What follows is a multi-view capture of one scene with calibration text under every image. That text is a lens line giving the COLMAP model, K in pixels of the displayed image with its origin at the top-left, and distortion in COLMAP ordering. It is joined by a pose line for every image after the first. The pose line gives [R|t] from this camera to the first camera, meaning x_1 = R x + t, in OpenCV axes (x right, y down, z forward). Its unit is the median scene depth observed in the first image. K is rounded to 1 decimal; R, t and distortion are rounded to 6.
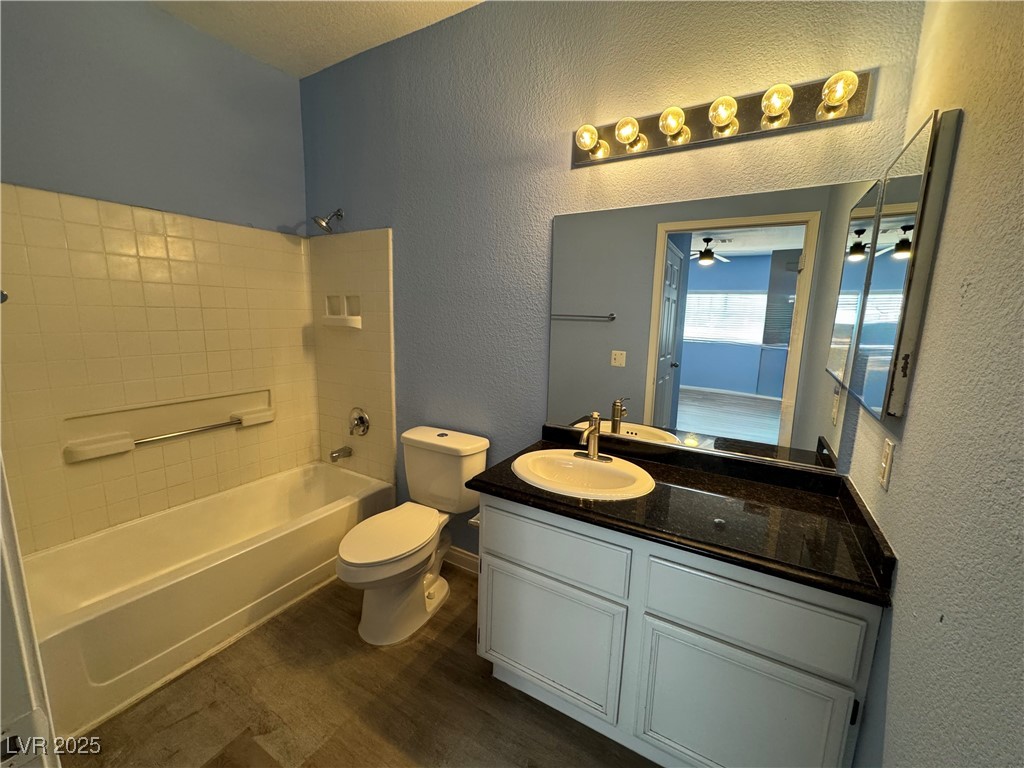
lens RADIAL K [[409.2, 0, 516.5], [0, 409.2, 380.7], [0, 0, 1]] dist [-0.003378, 0.000625]
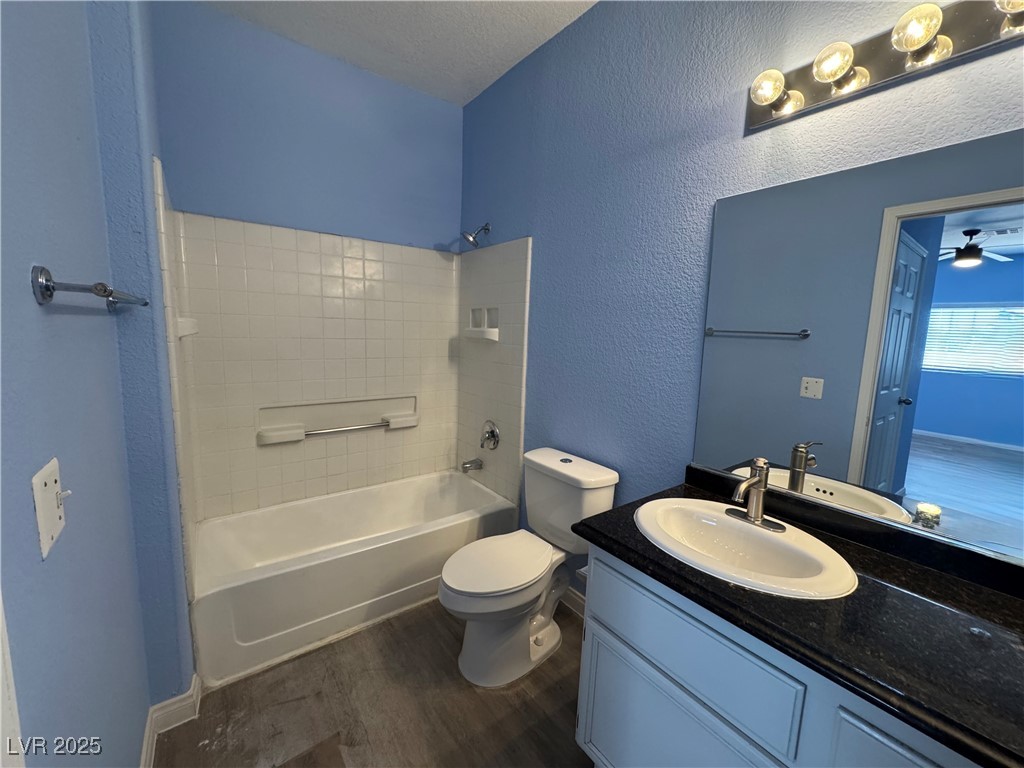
lens RADIAL K [[409.2, 0, 515.2], [0, 409.2, 381.7], [0, 0, 1]] dist [-0.003378, 0.000625]
pose [[0.921389, 0.055269, -0.384692, 0.054761], [-0.072284, 0.996936, -0.029900, -0.003653], [0.381861, 0.055357, 0.922561, 0.141443]]
